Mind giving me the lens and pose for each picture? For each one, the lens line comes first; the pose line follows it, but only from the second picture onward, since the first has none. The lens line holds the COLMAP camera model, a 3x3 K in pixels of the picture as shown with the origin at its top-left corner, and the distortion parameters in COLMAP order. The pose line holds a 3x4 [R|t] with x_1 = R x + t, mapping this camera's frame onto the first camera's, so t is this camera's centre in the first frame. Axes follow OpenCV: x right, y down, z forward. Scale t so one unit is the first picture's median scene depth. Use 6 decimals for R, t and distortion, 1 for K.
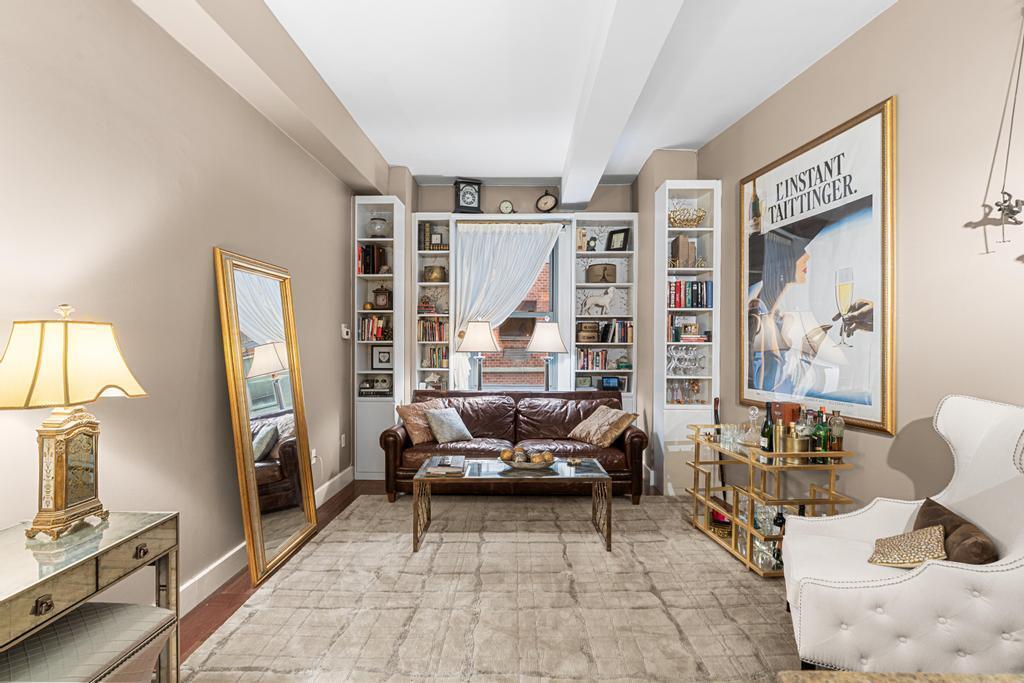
lens RADIAL K [[465.0, 0, 516.7], [0, 465.0, 344.2], [0, 0, 1]] dist [-0.005946, 0.003264]
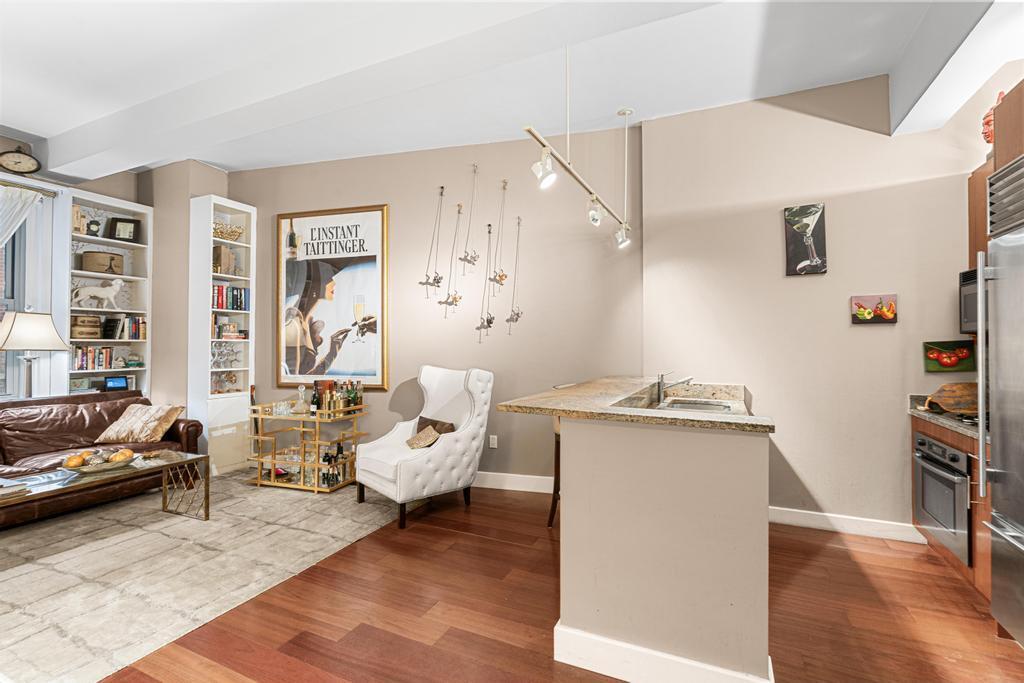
lens RADIAL K [[465.0, 0, 510.9], [0, 465.0, 340.0], [0, 0, 1]] dist [-0.005946, 0.003264]
pose [[0.409046, 0.007785, 0.912480, -0.491387], [0.000494, 0.999962, -0.008753, 0.009974], [-0.912514, 0.004031, 0.409027, -0.141065]]
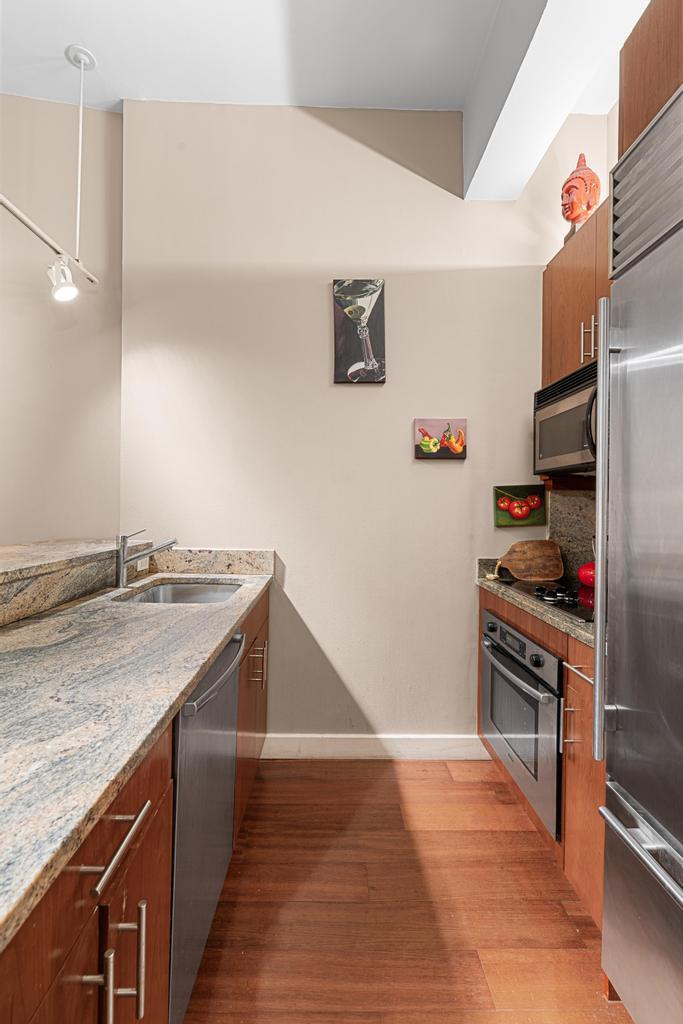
lens RADIAL K [[465.0, 0, 342.0], [0, 465.0, 504.6], [0, 0, 1]] dist [-0.005946, 0.003264]
pose [[-0.031973, 0.003093, 0.999484, 0.018717], [-0.012472, 0.999916, -0.003493, 0.038696], [-0.999411, -0.012577, -0.031932, -0.270237]]
